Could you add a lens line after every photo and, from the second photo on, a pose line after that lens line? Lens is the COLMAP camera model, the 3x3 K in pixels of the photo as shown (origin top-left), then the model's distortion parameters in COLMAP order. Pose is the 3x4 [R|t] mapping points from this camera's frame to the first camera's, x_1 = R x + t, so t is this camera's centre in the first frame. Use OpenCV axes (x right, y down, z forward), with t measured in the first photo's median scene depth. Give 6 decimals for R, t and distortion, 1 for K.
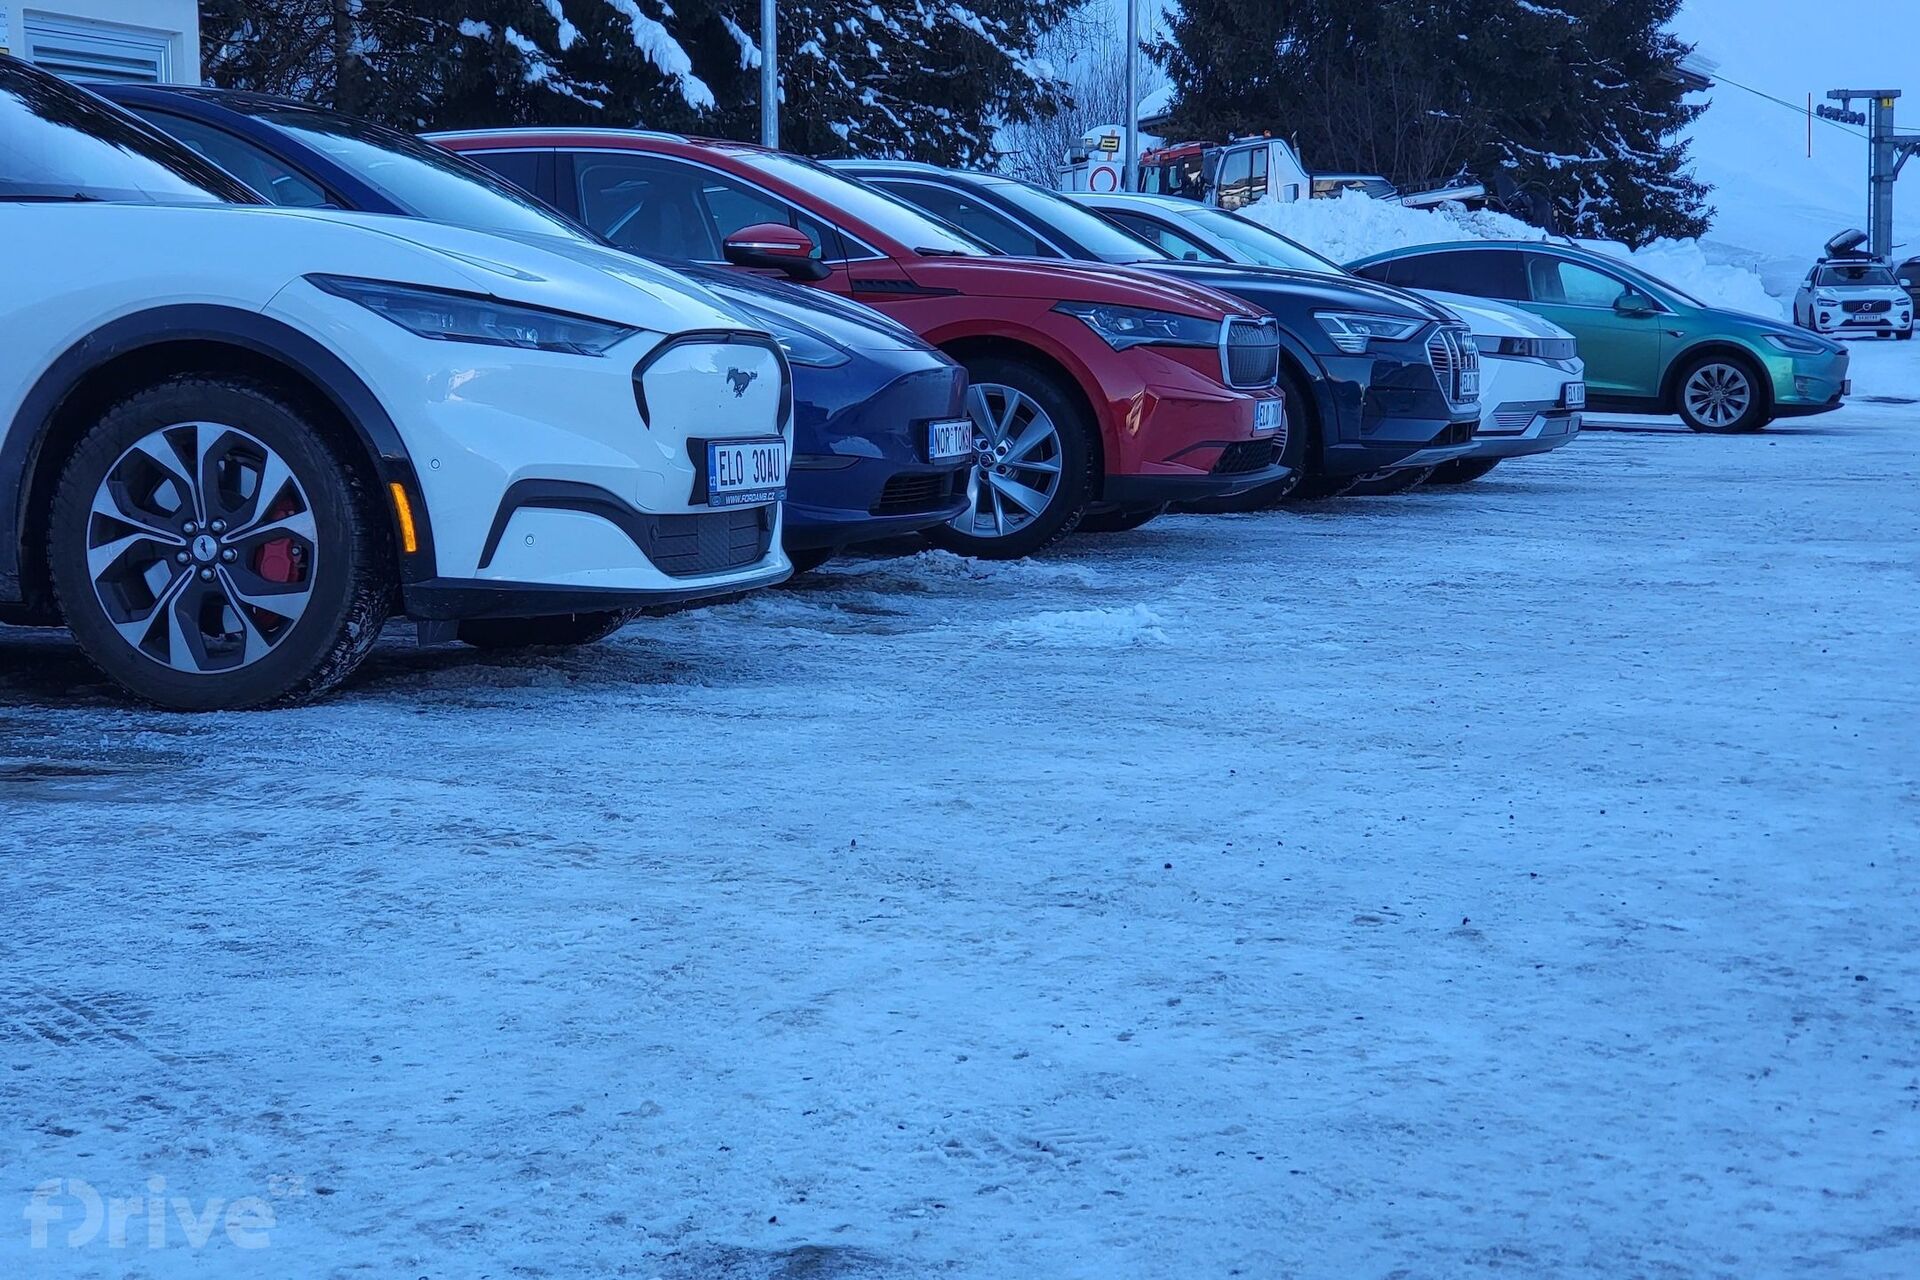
lens RADIAL K [[3356.7, 0, 952.8], [0, 3356.7, 644.3], [0, 0, 1]] dist [0.135585, 0.000000]
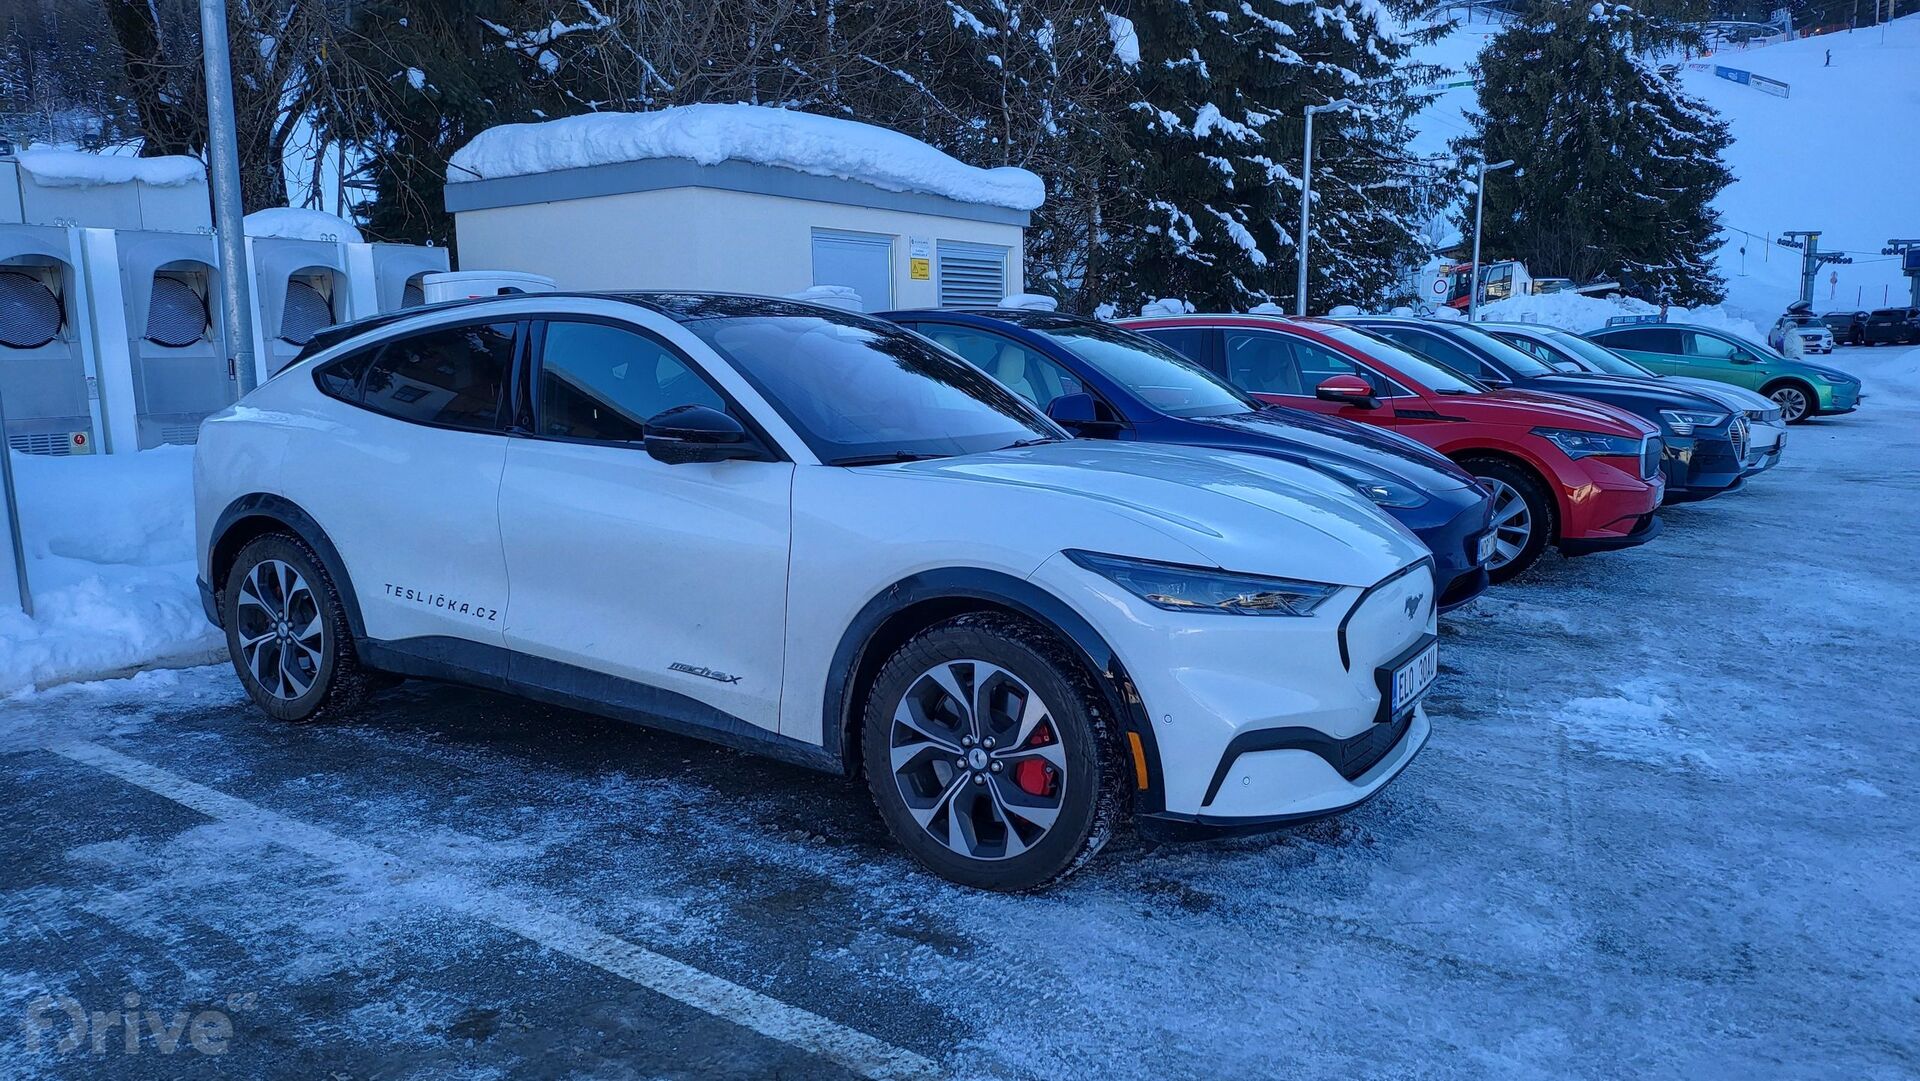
lens RADIAL K [[1362.3, 0, 965.9], [0, 1362.3, 552.5], [0, 0, 1]] dist [0.038009, -0.042698]
pose [[0.965169, 0.042218, -0.258197, -0.056023], [-0.025719, 0.997425, 0.066949, -0.076845], [0.260358, -0.057977, 0.963770, 0.292931]]
